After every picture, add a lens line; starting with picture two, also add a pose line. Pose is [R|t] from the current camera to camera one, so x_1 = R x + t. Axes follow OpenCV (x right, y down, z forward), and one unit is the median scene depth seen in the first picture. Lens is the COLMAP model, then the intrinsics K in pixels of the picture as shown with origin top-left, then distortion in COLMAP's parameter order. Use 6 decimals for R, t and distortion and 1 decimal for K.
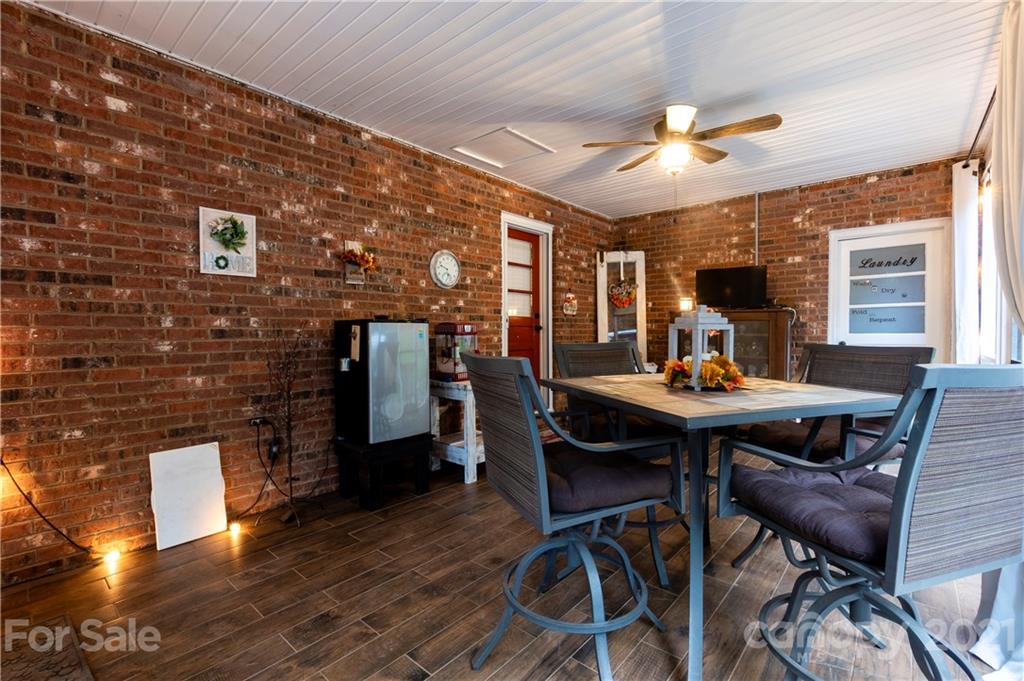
lens RADIAL K [[452.0, 0, 517.2], [0, 452.0, 330.6], [0, 0, 1]] dist [-0.003034, -0.000125]
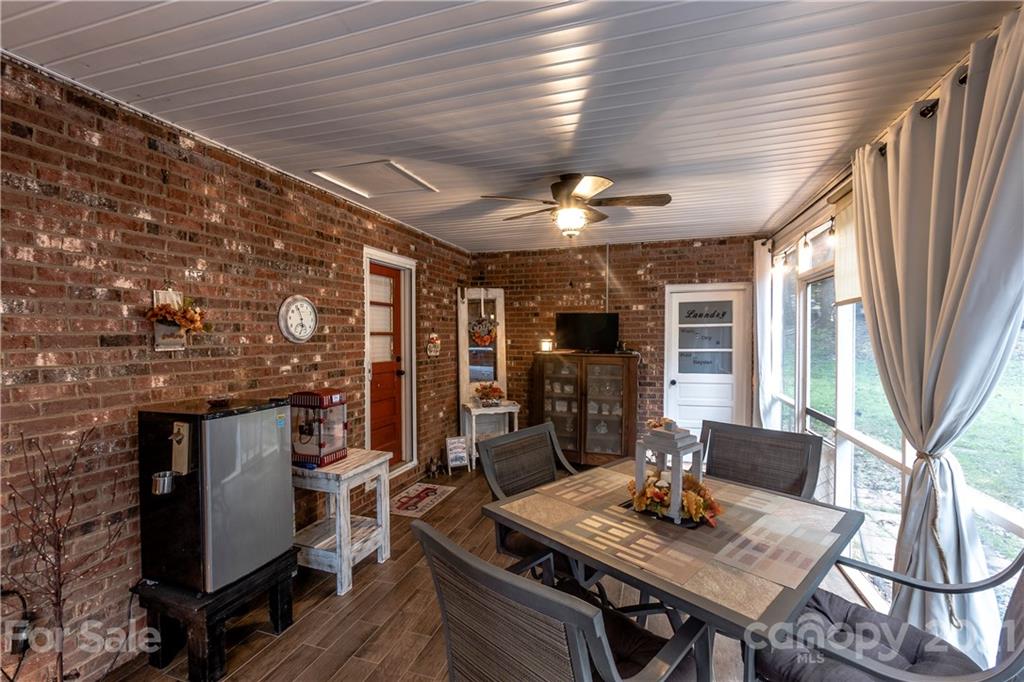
lens RADIAL K [[438.6, 0, 514.8], [0, 438.6, 337.9], [0, 0, 1]] dist [-0.002789, 0.000013]
pose [[0.923828, -0.002776, 0.382799, -0.104216], [0.001456, 0.999992, 0.003737, -0.105877], [-0.382806, -0.002895, 0.923824, 0.136245]]
